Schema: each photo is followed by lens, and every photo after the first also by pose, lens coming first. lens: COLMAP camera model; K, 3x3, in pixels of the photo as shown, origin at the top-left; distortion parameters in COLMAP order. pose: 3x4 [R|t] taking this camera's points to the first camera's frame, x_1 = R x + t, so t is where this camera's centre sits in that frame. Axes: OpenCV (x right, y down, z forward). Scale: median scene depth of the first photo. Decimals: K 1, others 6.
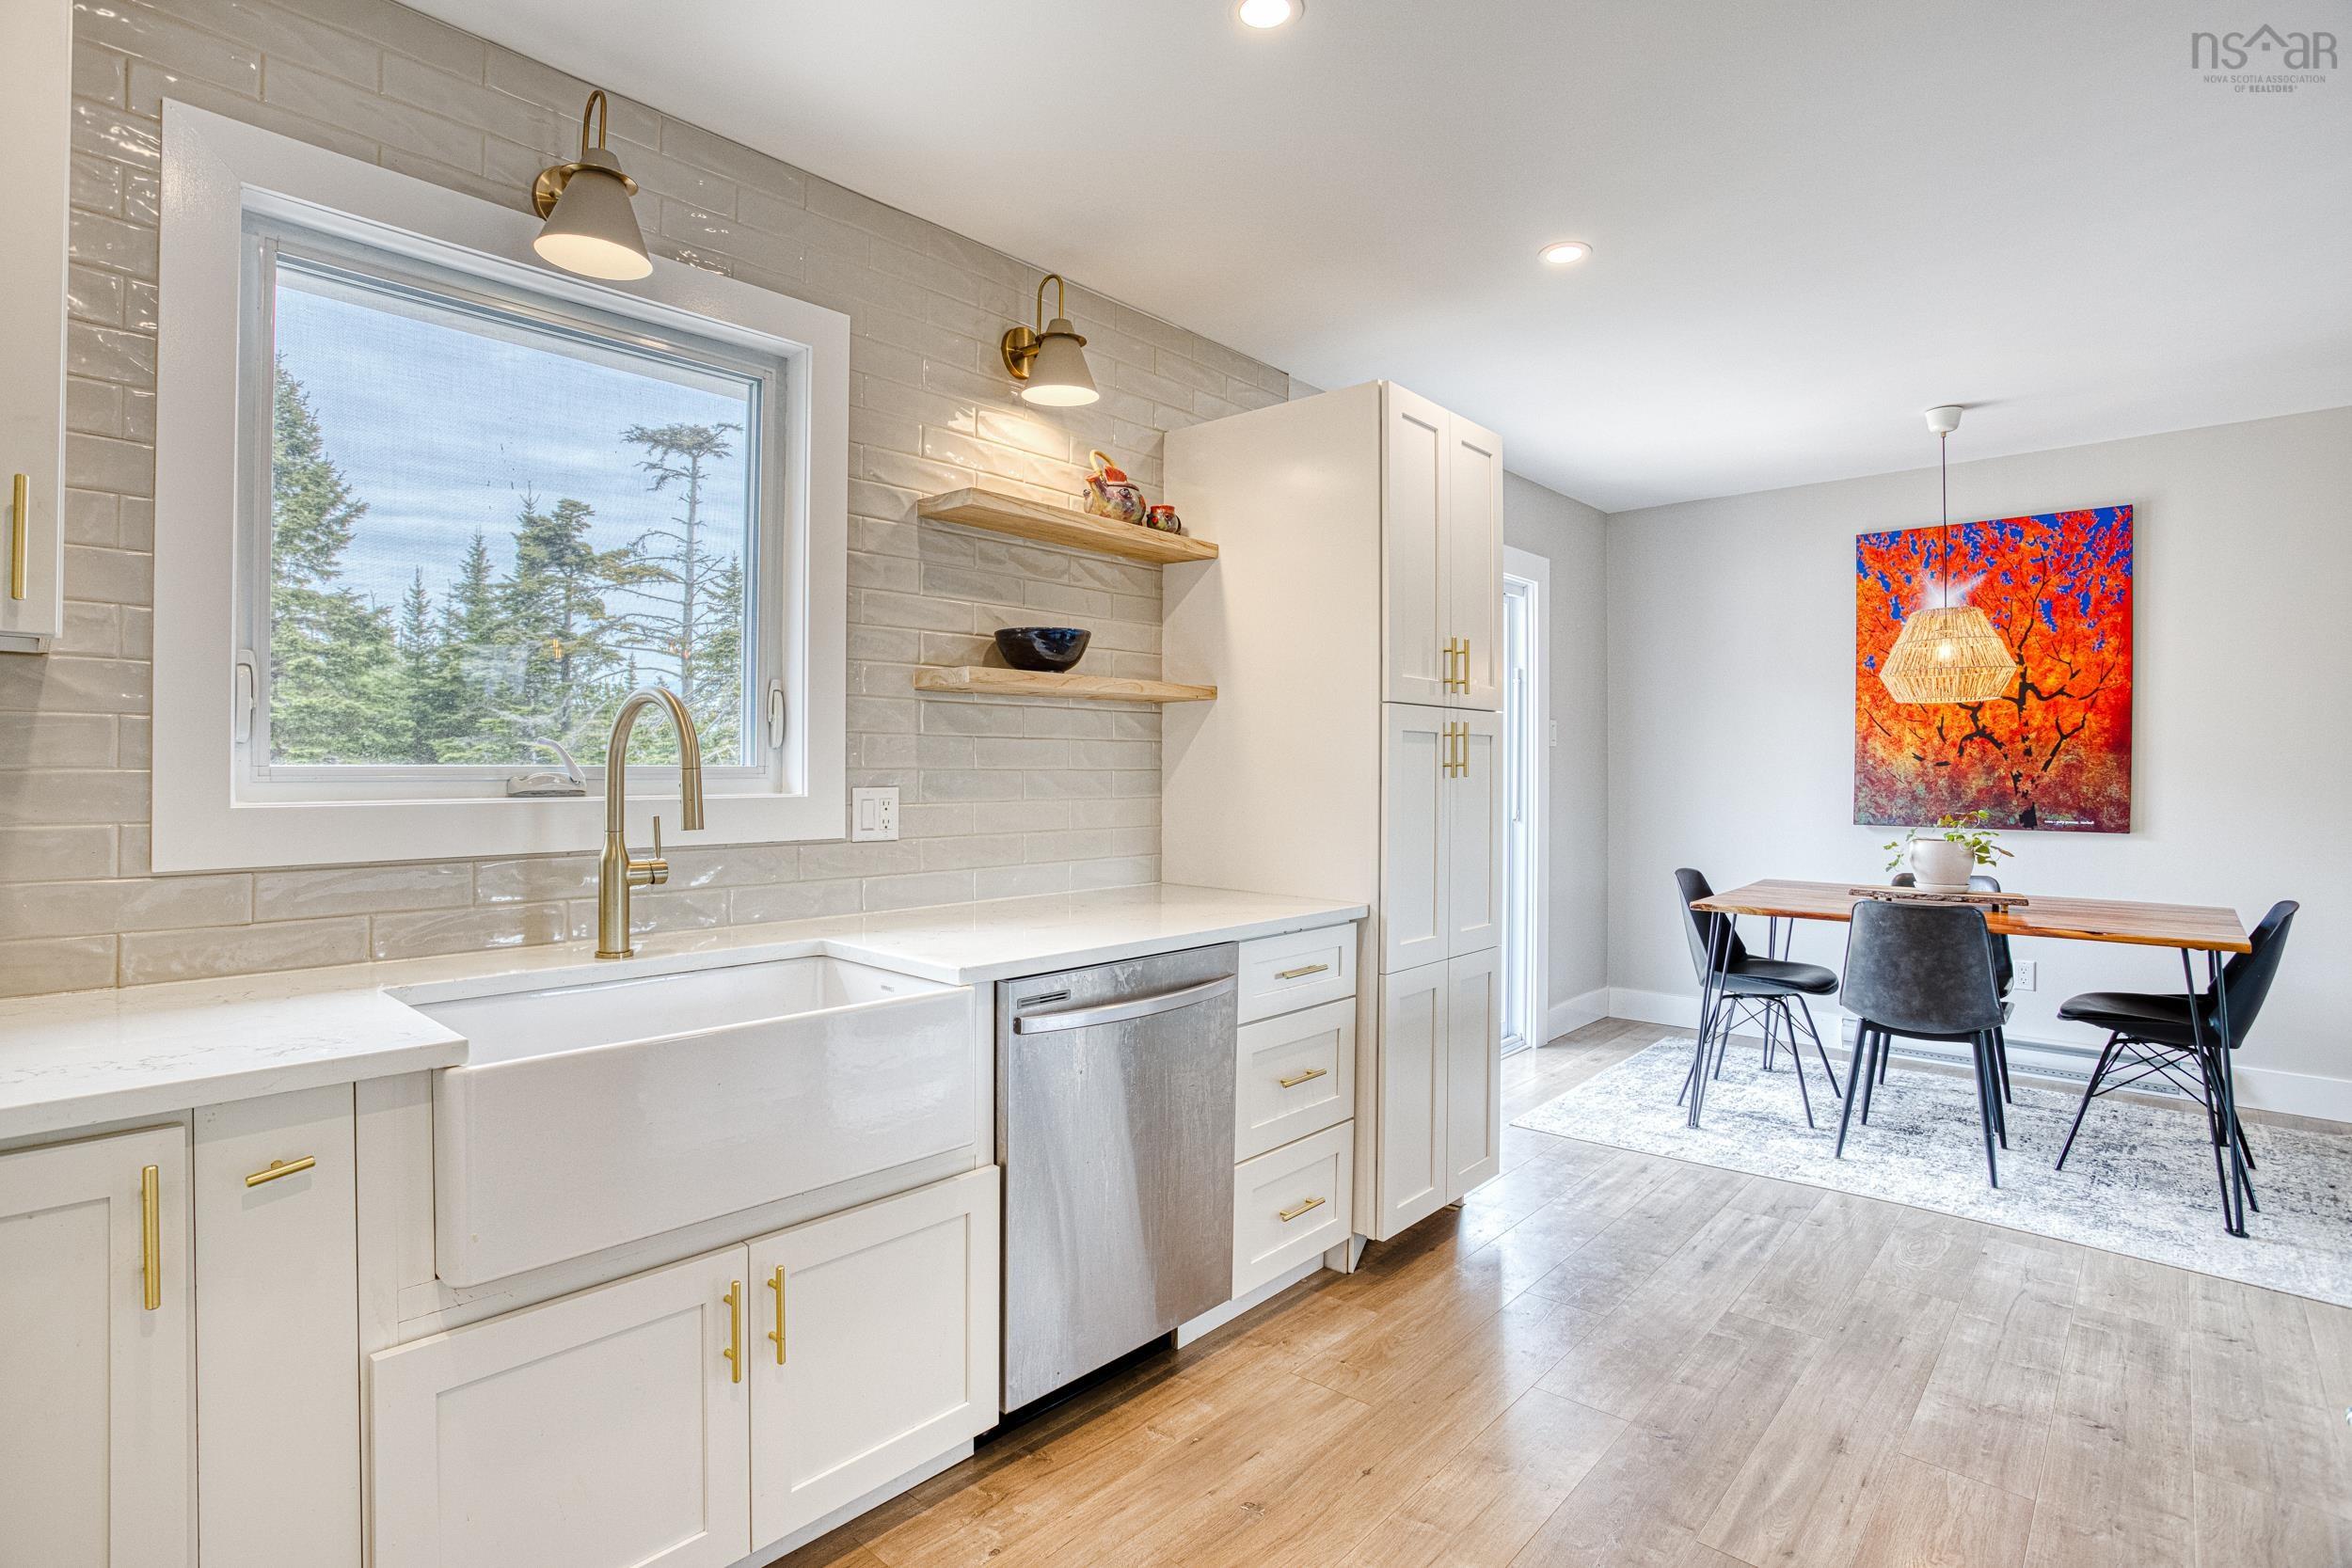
lens RADIAL K [[1148.9, 0, 1165.0], [0, 1148.9, 767.7], [0, 0, 1]] dist [-0.071683, 0.027832]
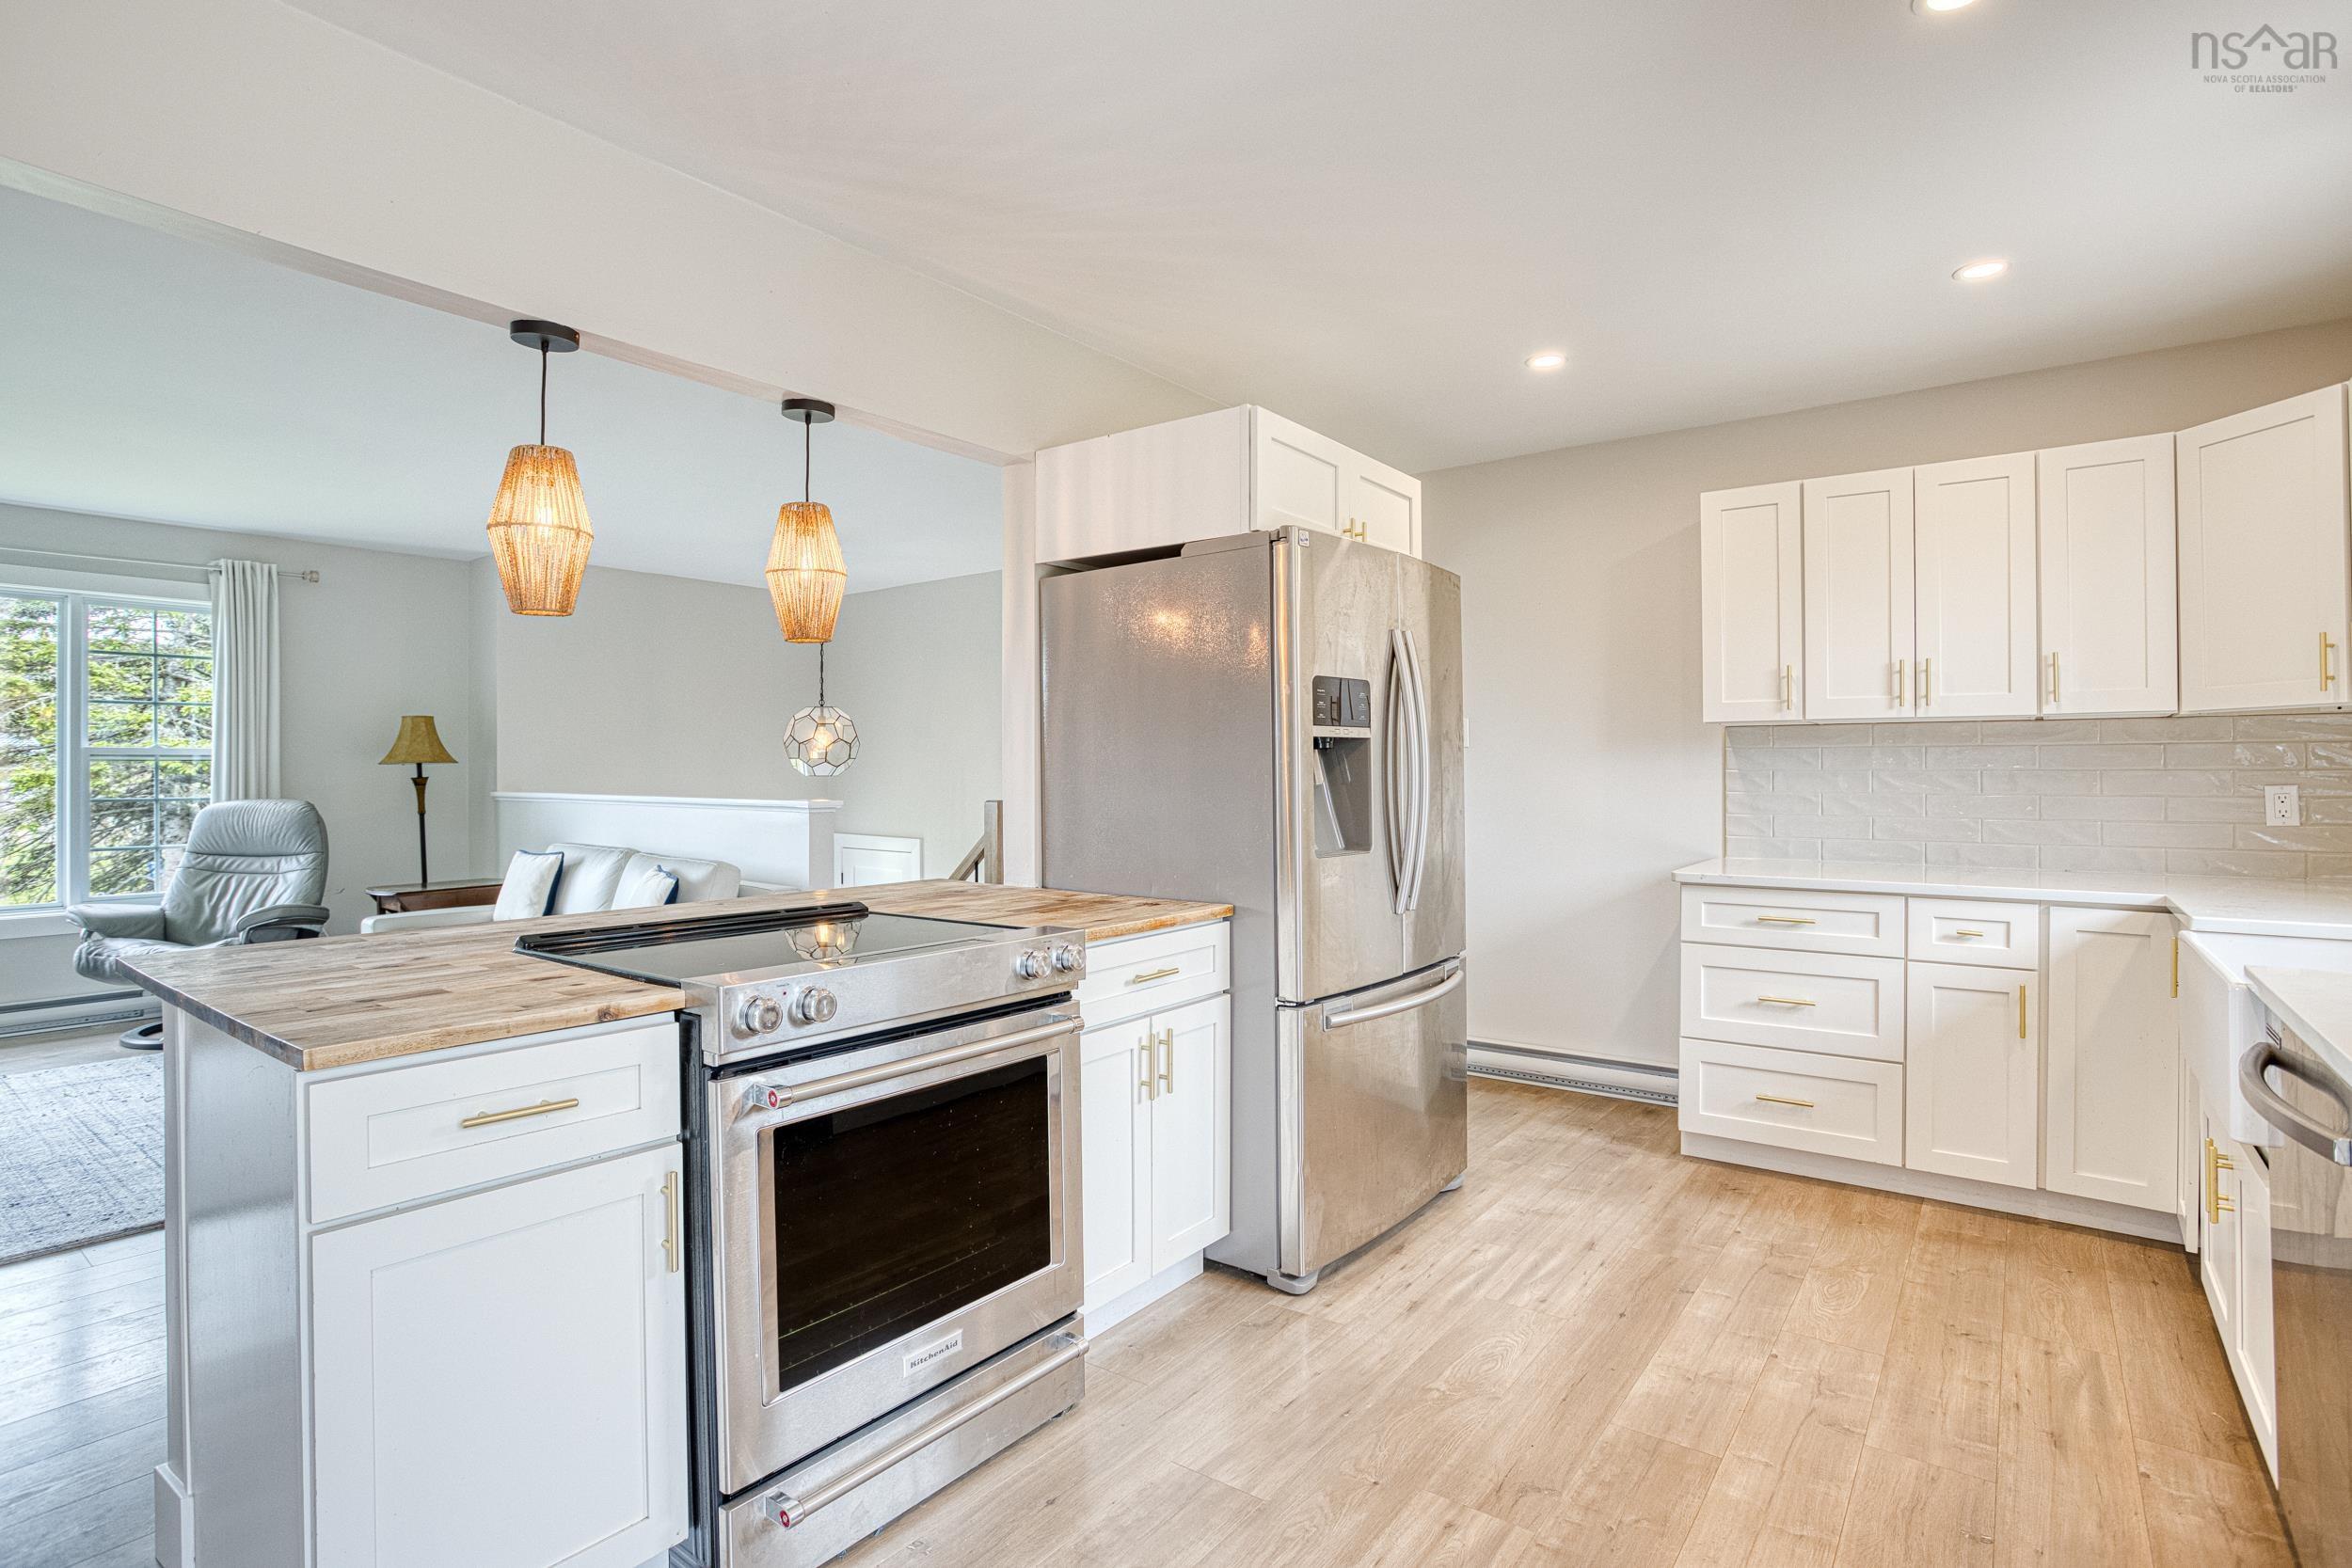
lens RADIAL K [[1148.9, 0, 1172.2], [0, 1148.9, 770.6], [0, 0, 1]] dist [-0.071683, 0.027832]
pose [[-0.996076, 0.000247, -0.088507, 0.660121], [0.000586, 0.999993, -0.003810, 0.004613], [0.088505, -0.003847, -0.996068, 1.456301]]
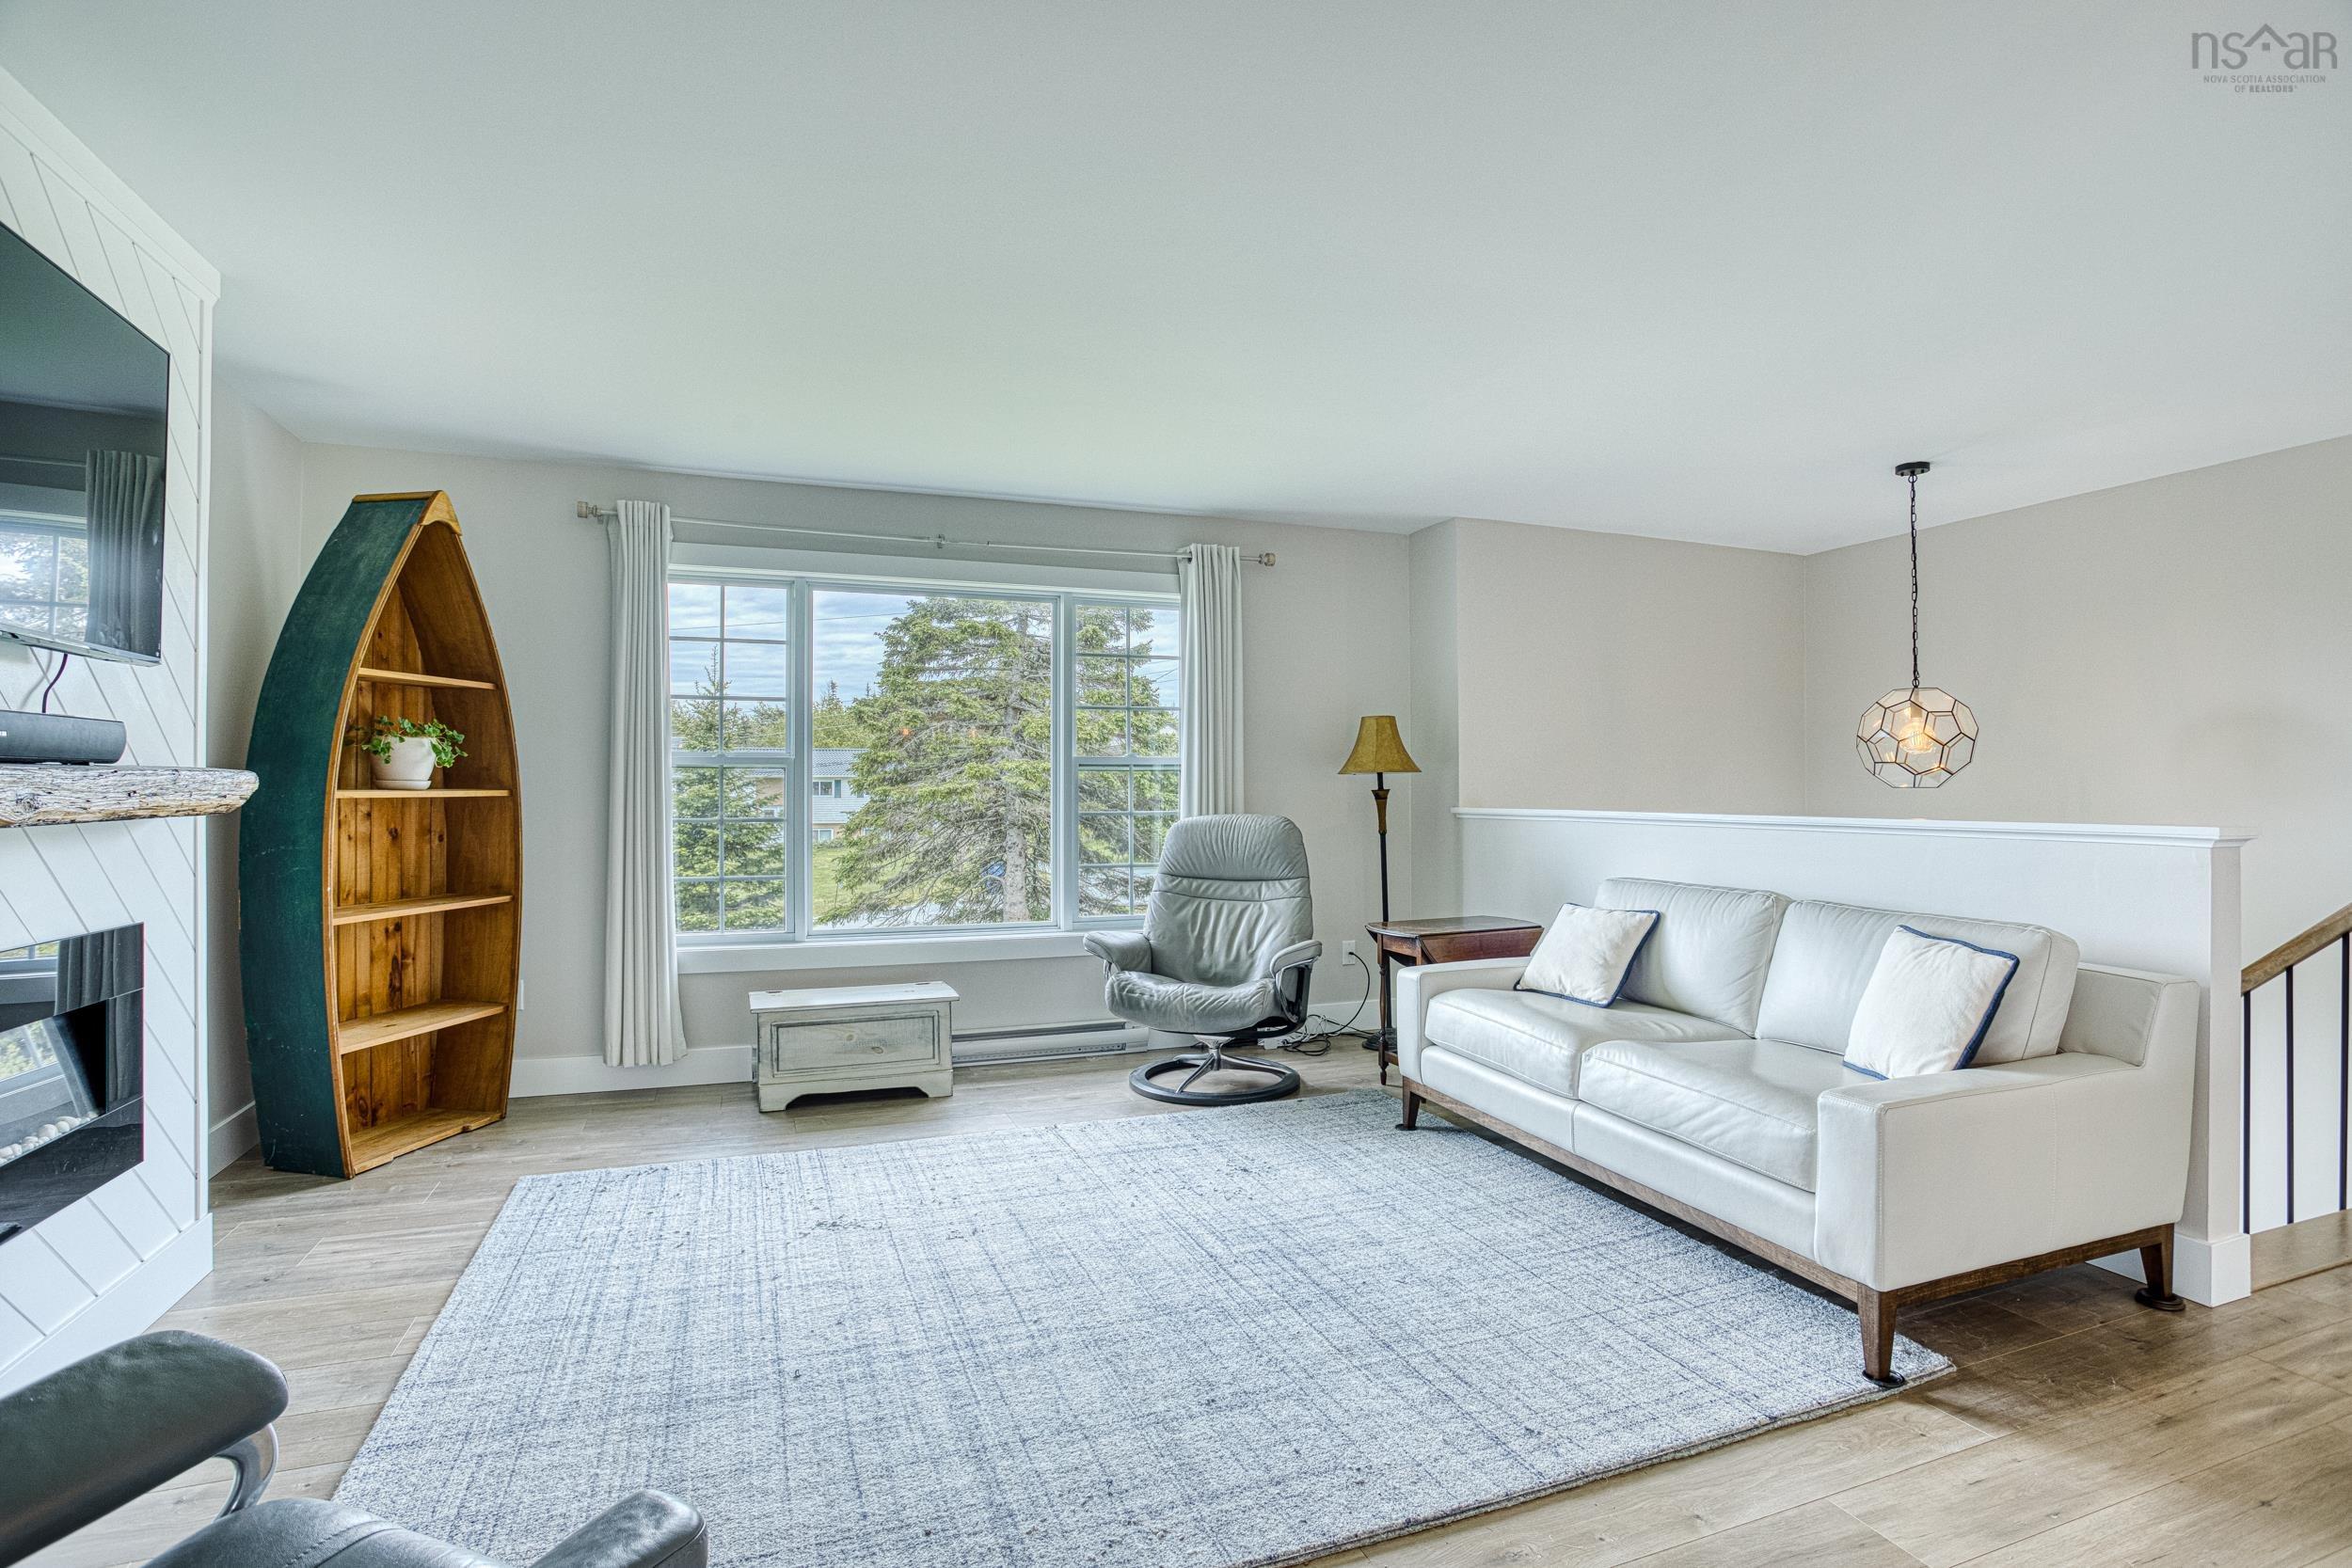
lens RADIAL K [[1148.9, 0, 1195.0], [0, 1148.9, 782.6], [0, 0, 1]] dist [-0.071683, 0.027832]
pose [[-0.896507, 0.003686, 0.443013, 1.512838], [-0.000102, 0.999964, -0.008528, 0.014850], [-0.443029, -0.007691, -0.896474, 0.872618]]
